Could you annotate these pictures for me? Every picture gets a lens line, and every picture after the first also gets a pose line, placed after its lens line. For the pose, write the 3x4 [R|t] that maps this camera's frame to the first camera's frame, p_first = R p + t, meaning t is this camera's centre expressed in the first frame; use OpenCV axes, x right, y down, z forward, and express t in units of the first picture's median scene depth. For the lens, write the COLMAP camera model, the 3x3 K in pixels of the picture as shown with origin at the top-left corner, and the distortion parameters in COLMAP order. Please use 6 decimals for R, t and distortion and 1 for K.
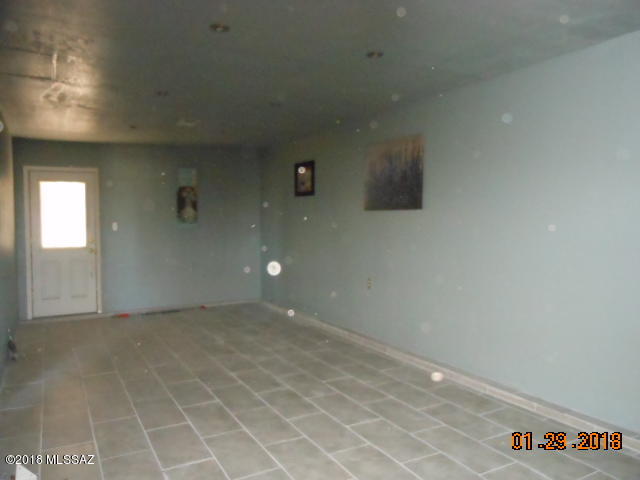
lens RADIAL K [[540.3, 0, 320.0], [0, 540.3, 240.0], [0, 0, 1]] dist [-0.057598, -0.001421]
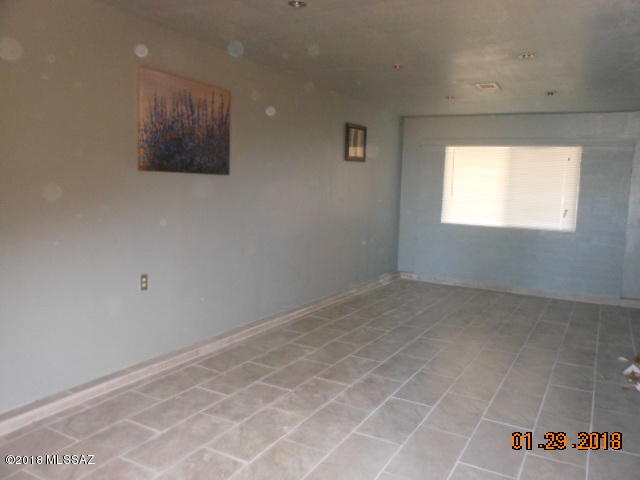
lens RADIAL K [[521.1, 0, 320.0], [0, 521.1, 240.0], [0, 0, 1]] dist [0.102521, 0.000691]
pose [[-0.558546, -0.080351, 0.825572, -0.629446], [0.025094, 0.993205, 0.113644, -0.043615], [-0.829094, 0.084192, -0.552734, 1.340100]]
